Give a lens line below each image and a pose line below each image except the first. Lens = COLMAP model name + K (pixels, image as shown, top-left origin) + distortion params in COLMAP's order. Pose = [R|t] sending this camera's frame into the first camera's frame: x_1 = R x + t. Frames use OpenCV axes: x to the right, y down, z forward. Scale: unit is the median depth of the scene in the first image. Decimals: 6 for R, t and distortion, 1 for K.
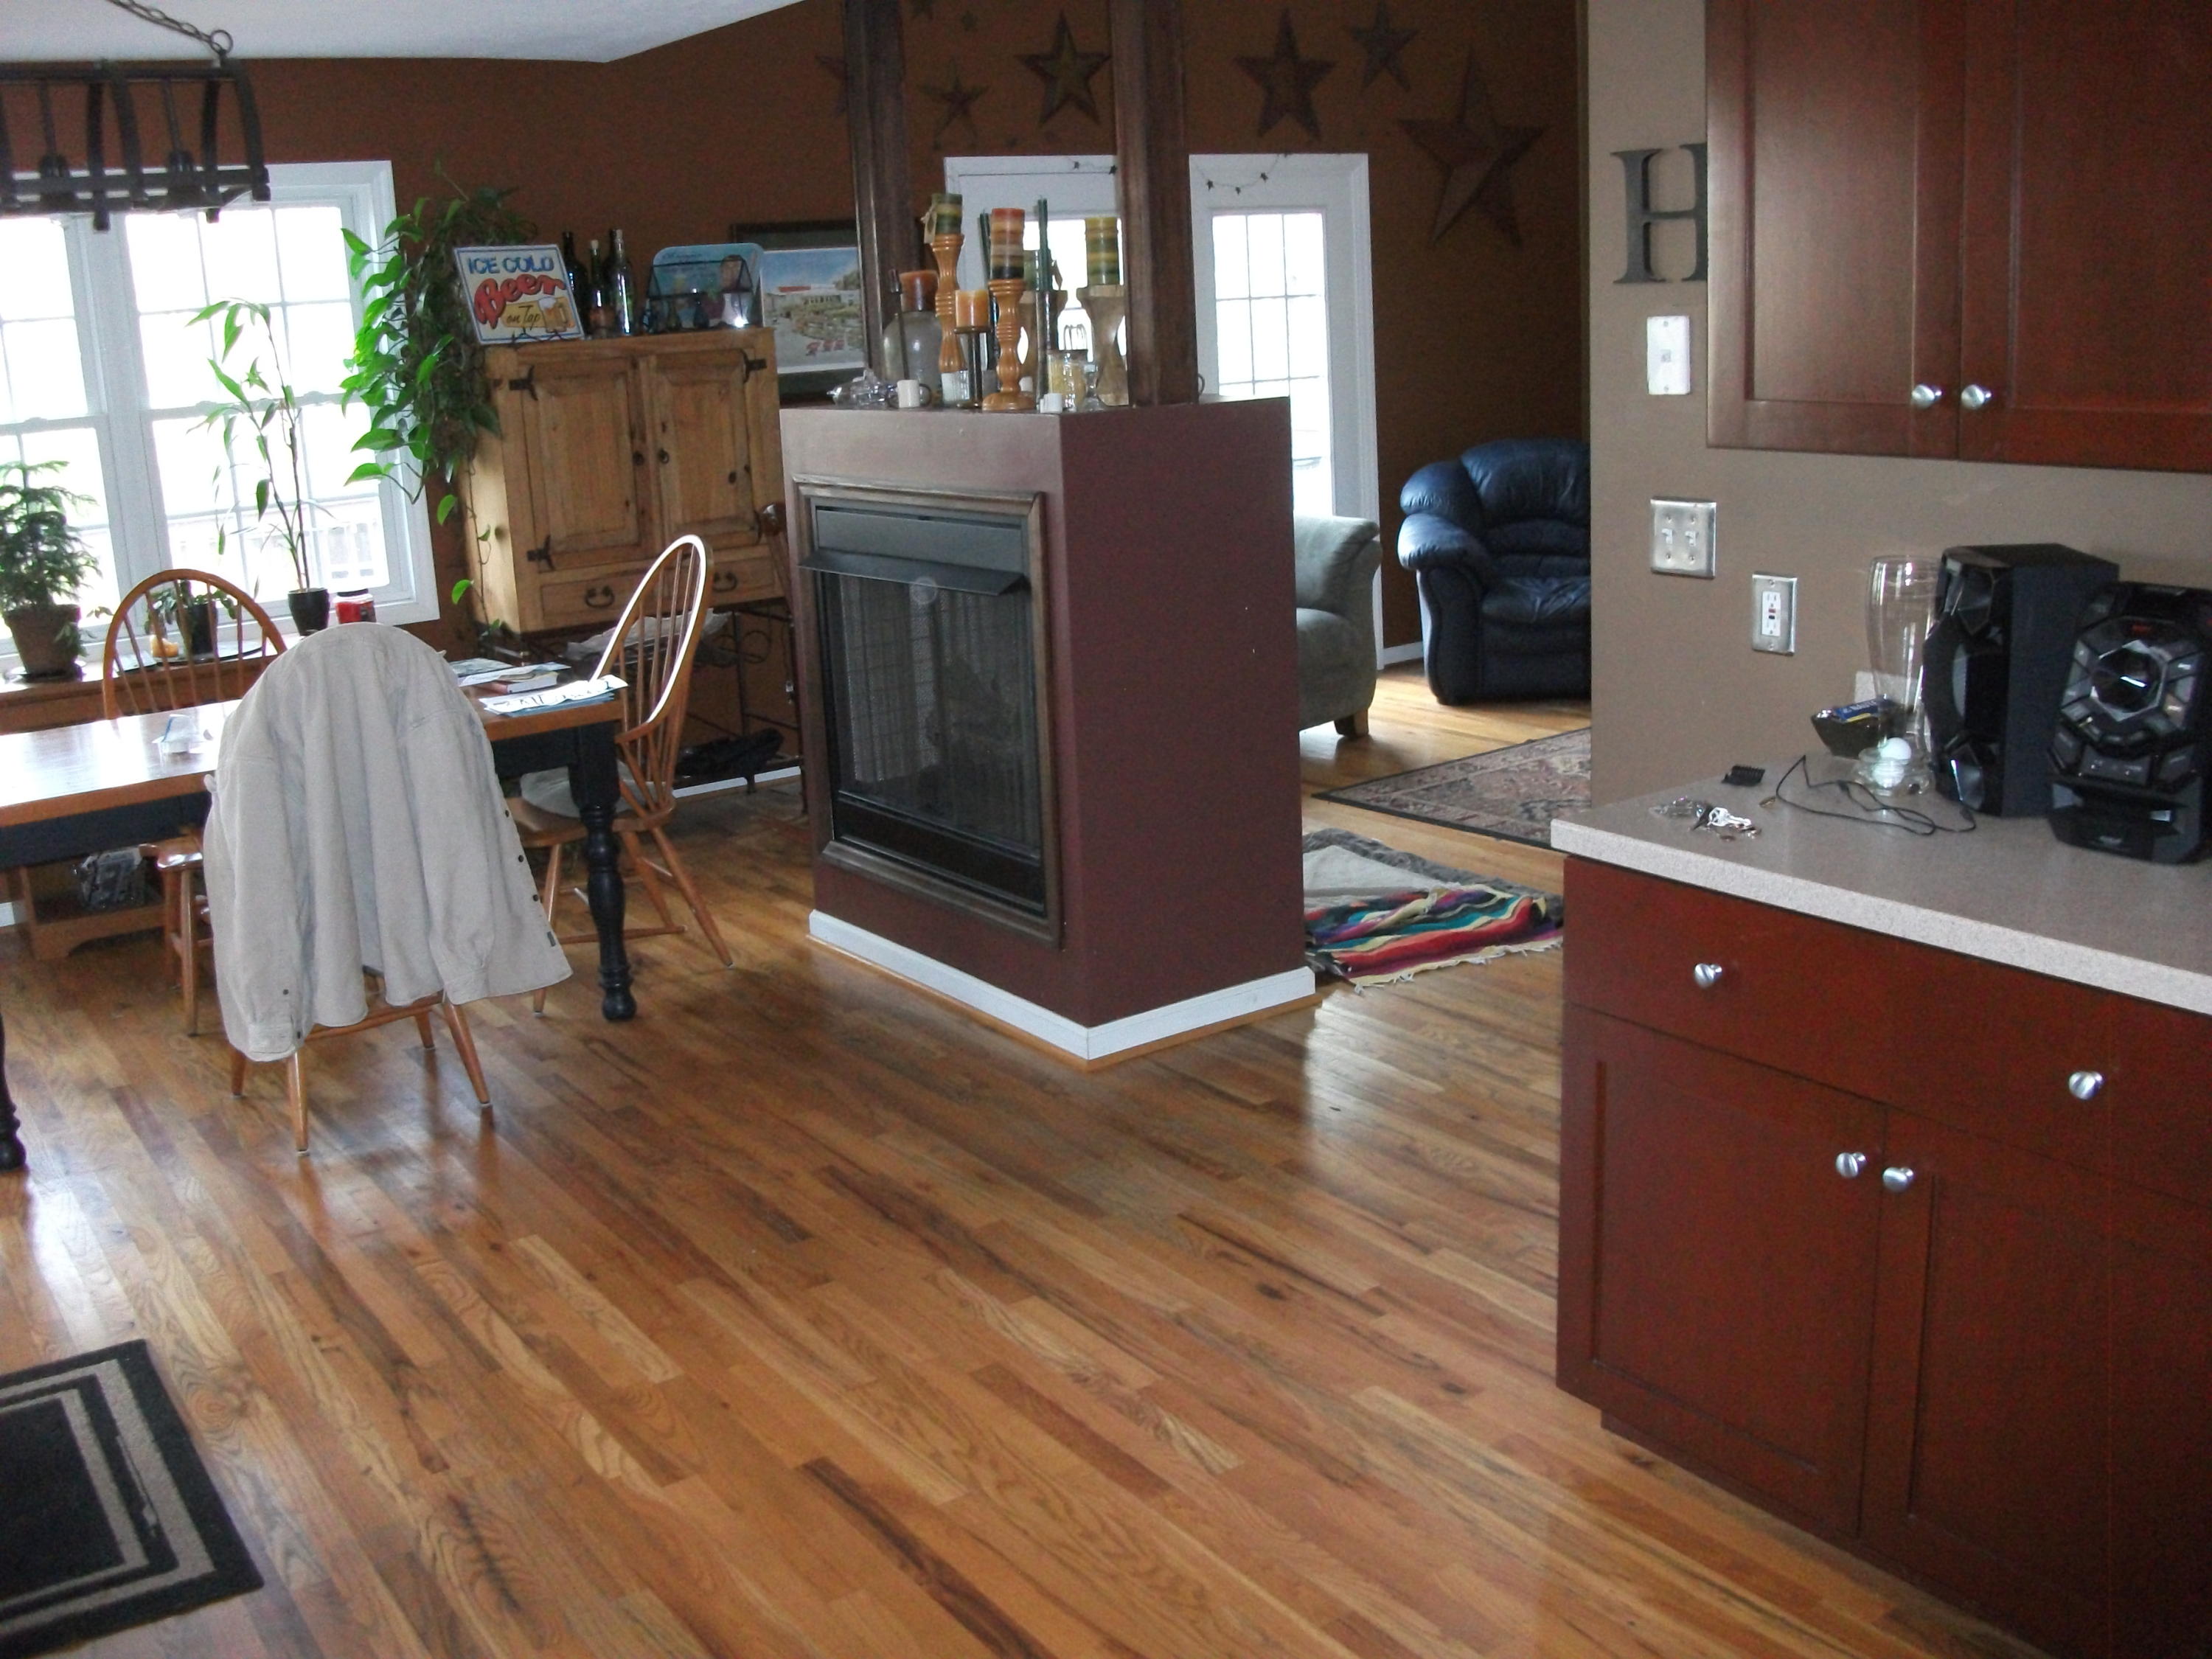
lens RADIAL K [[2102.3, 0, 1066.9], [0, 2102.3, 817.8], [0, 0, 1]] dist [-0.158064, 0.121251]
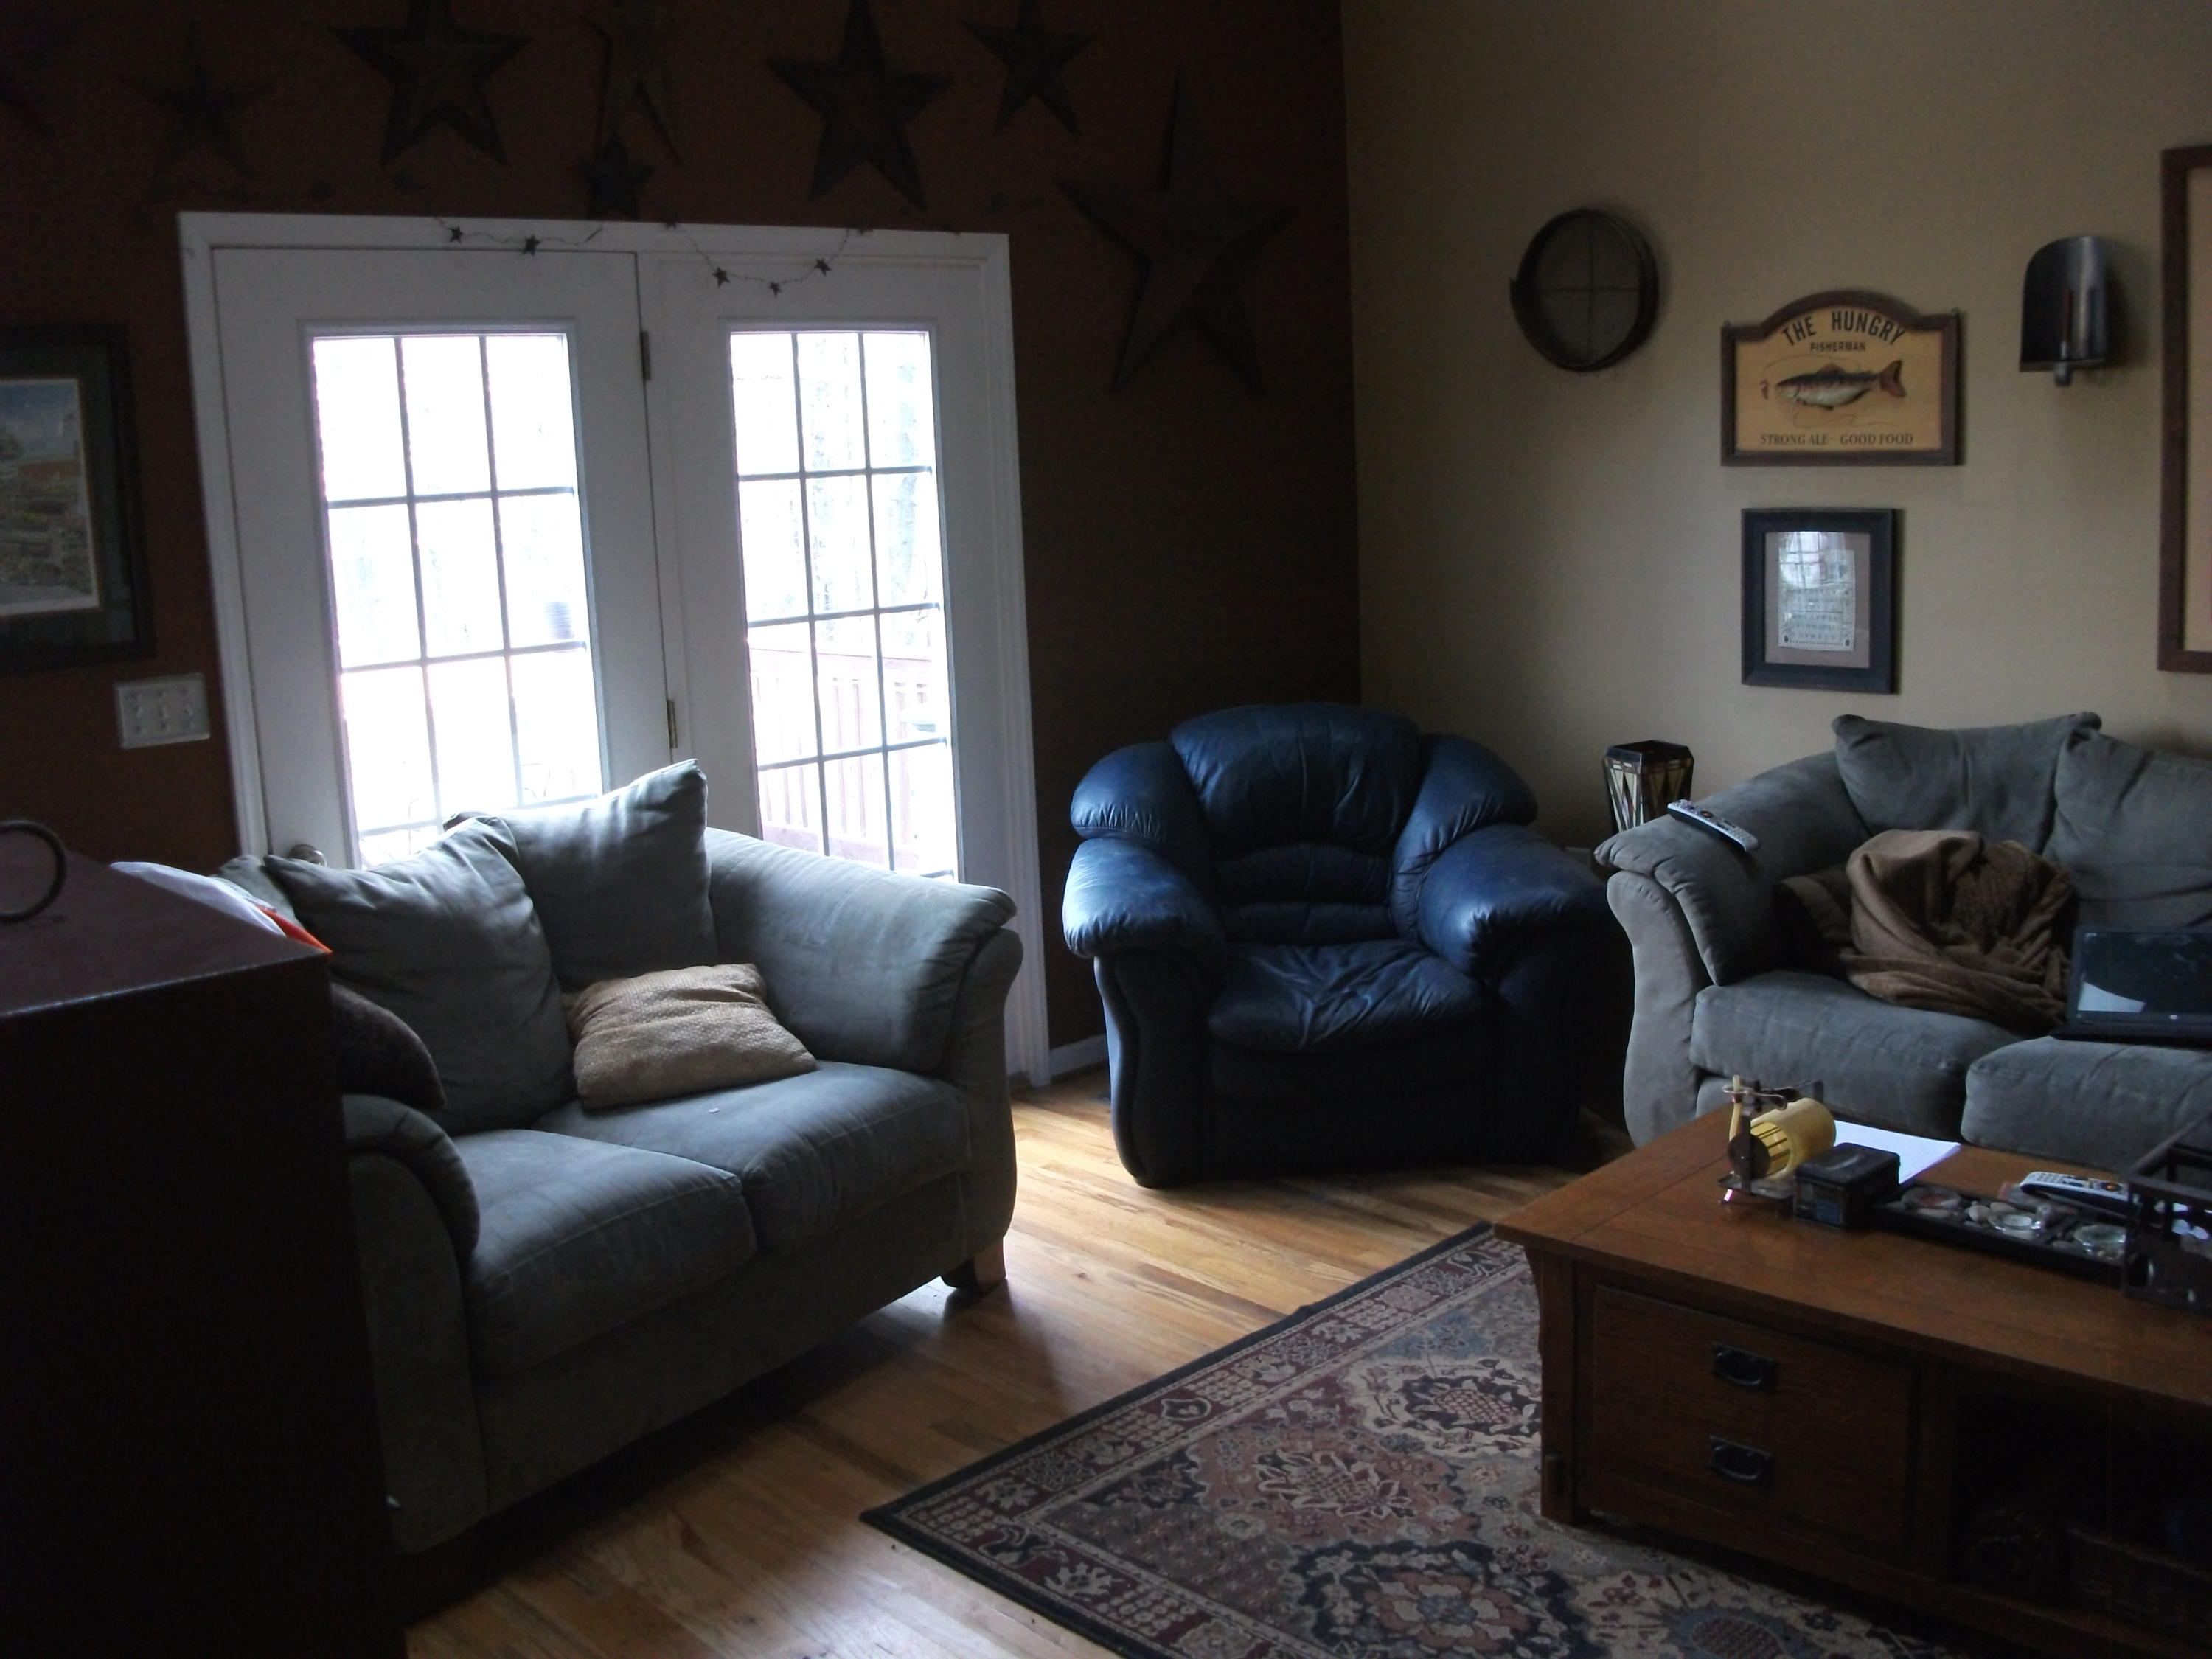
lens RADIAL K [[2102.3, 0, 1066.9], [0, 2102.3, 817.8], [0, 0, 1]] dist [-0.158064, 0.121251]
pose [[0.992232, -0.011935, 0.123824, 0.115353], [0.021481, 0.996873, -0.076043, -0.143343], [-0.122530, 0.078112, 0.989386, 0.557209]]
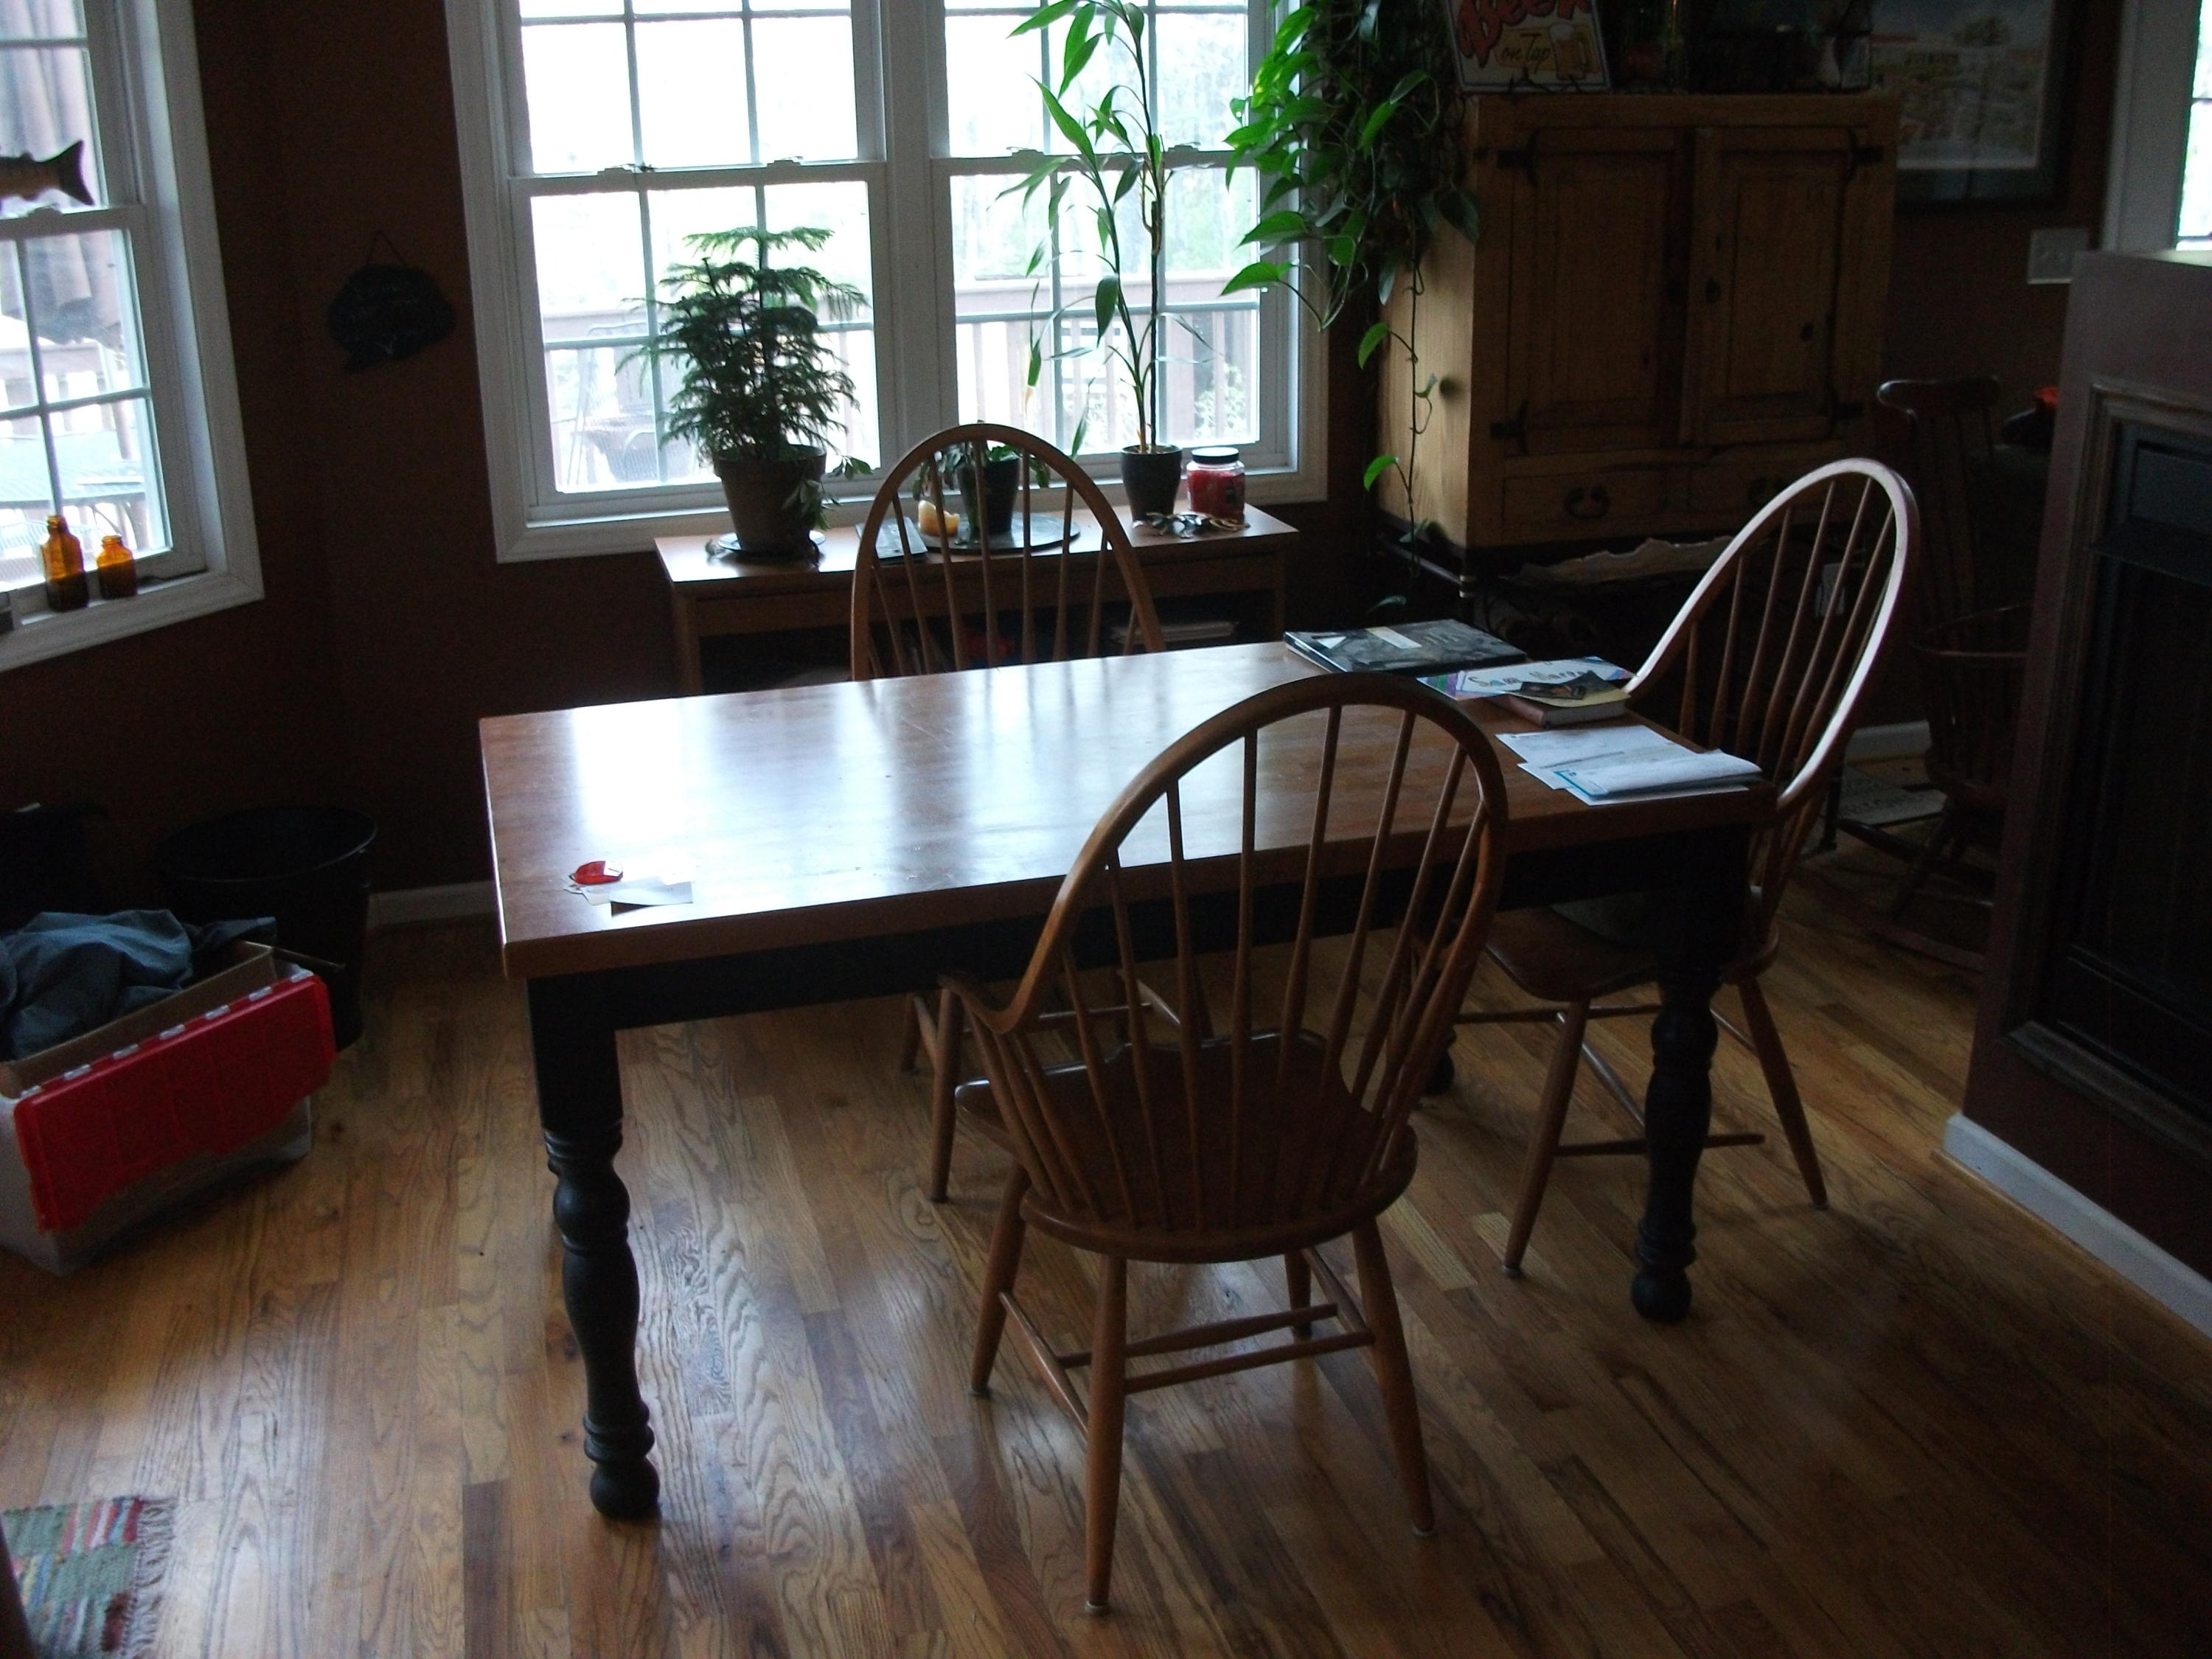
lens RADIAL K [[2102.3, 0, 1066.9], [0, 2102.3, 817.8], [0, 0, 1]] dist [-0.158064, 0.121251]
pose [[0.945007, 0.140083, -0.295531, -0.174876], [-0.107947, 0.986585, 0.122466, -0.071381], [0.308722, -0.083829, 0.947451, 0.336331]]
